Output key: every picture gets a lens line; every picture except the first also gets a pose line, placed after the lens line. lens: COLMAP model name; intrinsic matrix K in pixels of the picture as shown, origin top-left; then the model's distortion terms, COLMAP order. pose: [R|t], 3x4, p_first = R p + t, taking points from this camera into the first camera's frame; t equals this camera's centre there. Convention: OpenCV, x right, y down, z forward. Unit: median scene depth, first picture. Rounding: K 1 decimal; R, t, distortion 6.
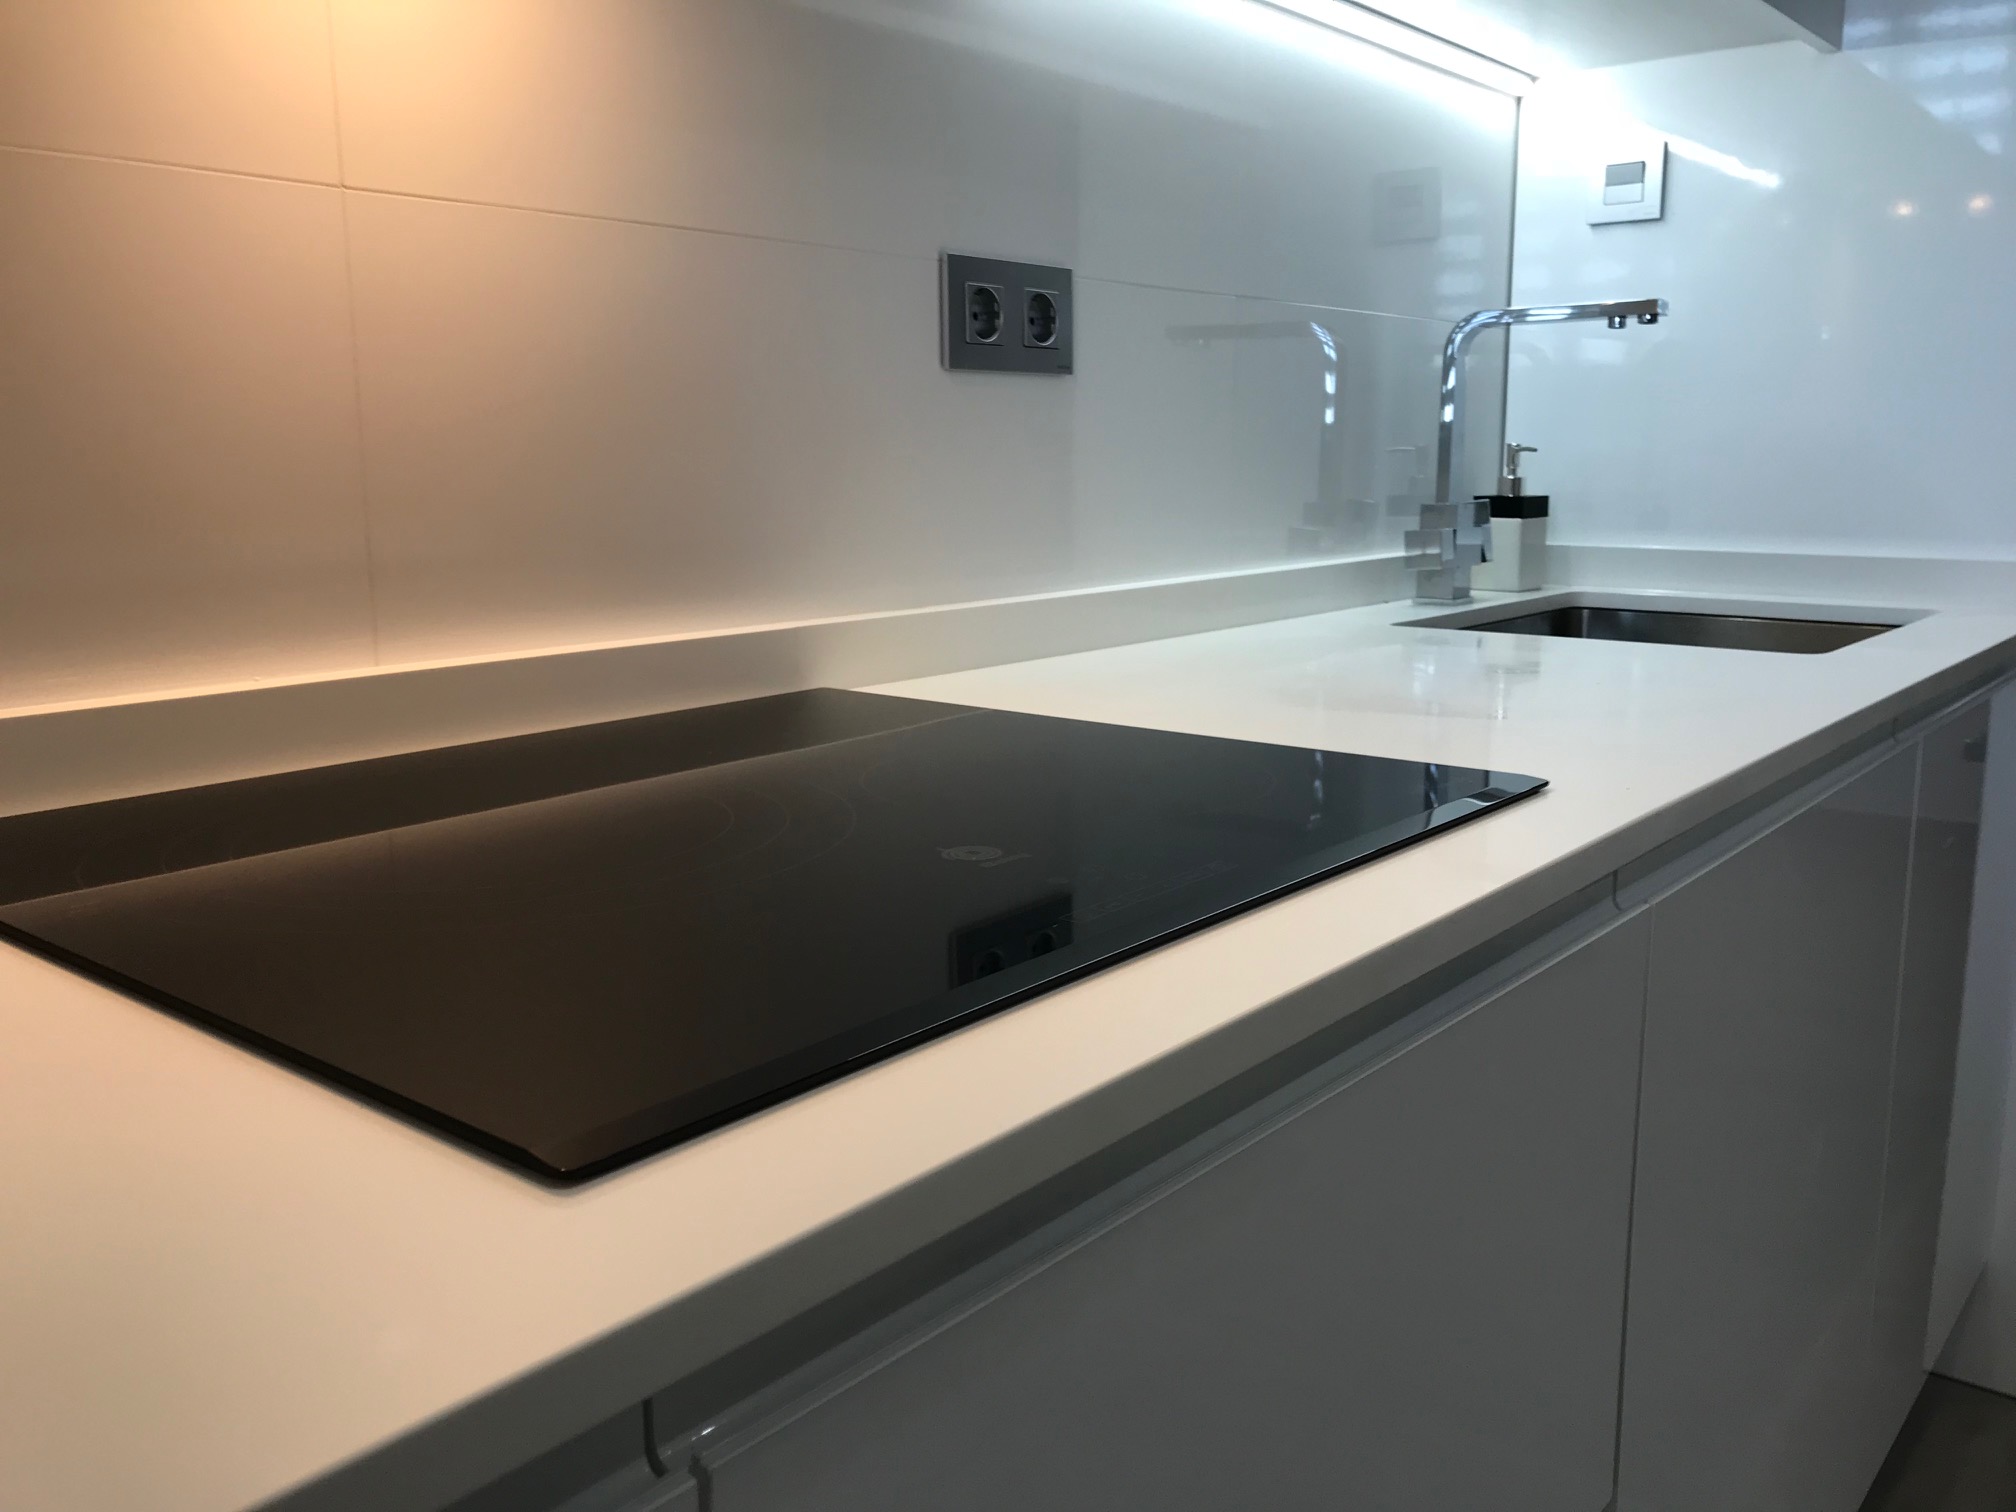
lens RADIAL K [[1663.3, 0, 1016.6], [0, 1663.3, 751.0], [0, 0, 1]] dist [0.029709, -0.020147]
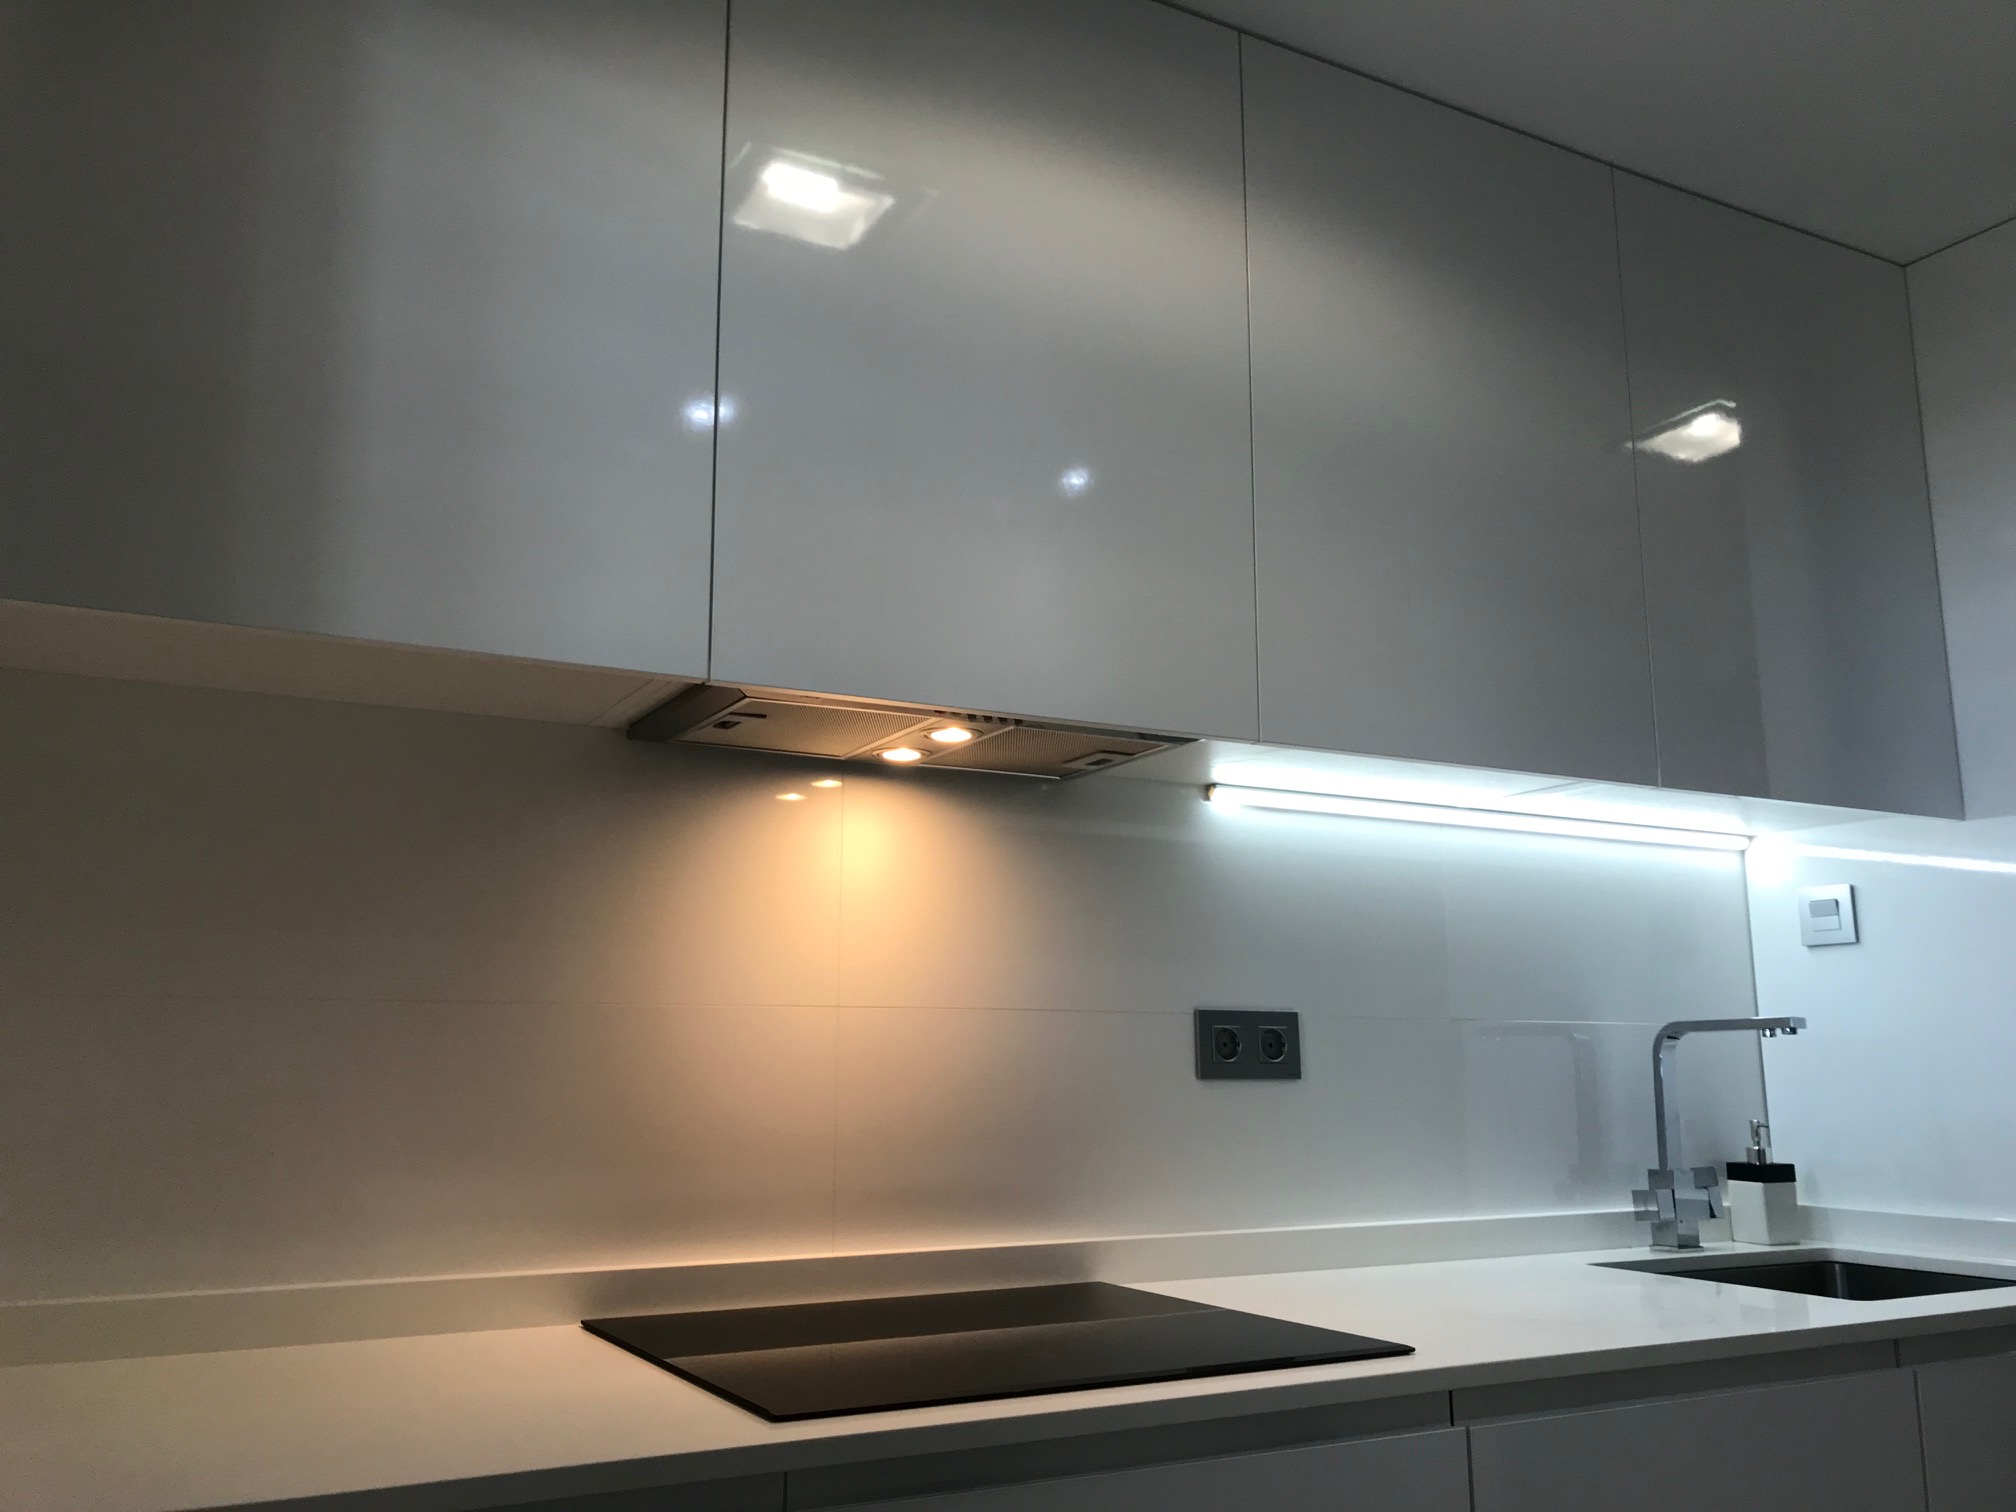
lens RADIAL K [[1677.3, 0, 1014.4], [0, 1677.3, 755.1], [0, 0, 1]] dist [0.056798, -0.076768]
pose [[0.931162, -0.068598, -0.358094, 0.279042], [-0.065694, 0.934502, -0.349843, 0.040865], [0.358638, 0.349285, 0.865667, -0.411316]]
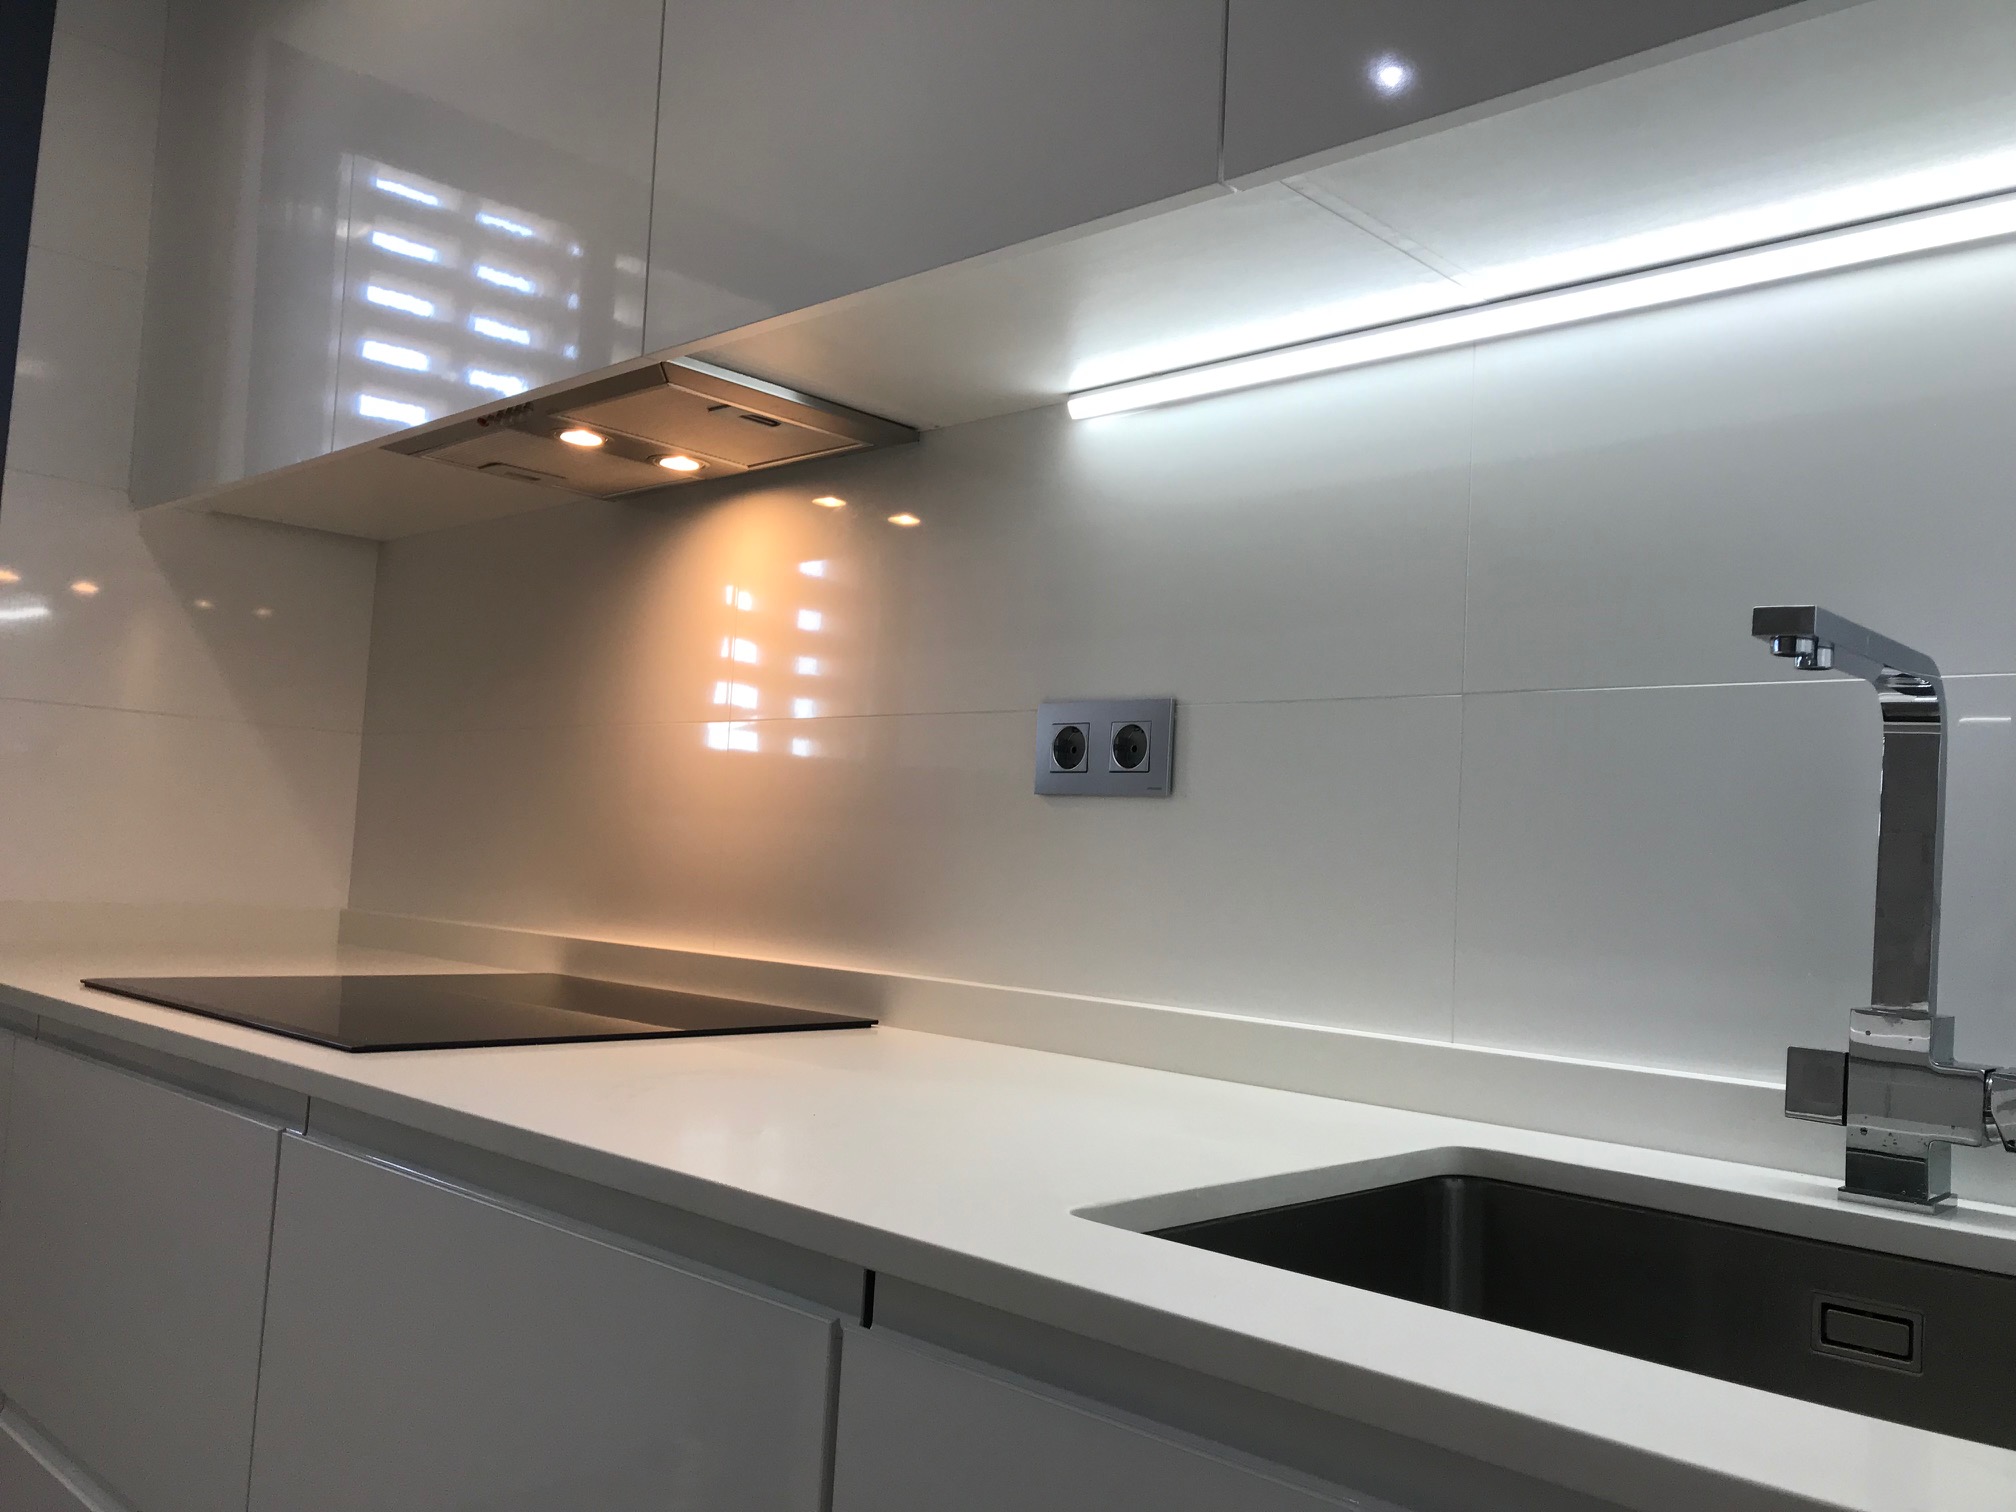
lens RADIAL K [[1621.2, 0, 1006.5], [0, 1621.2, 759.1], [0, 0, 1]] dist [0.069583, -0.177400]
pose [[-0.073692, -0.067691, -0.994981, 0.806110], [-0.228646, 0.972265, -0.049211, -0.135562], [0.970716, 0.223872, -0.087126, 0.758420]]
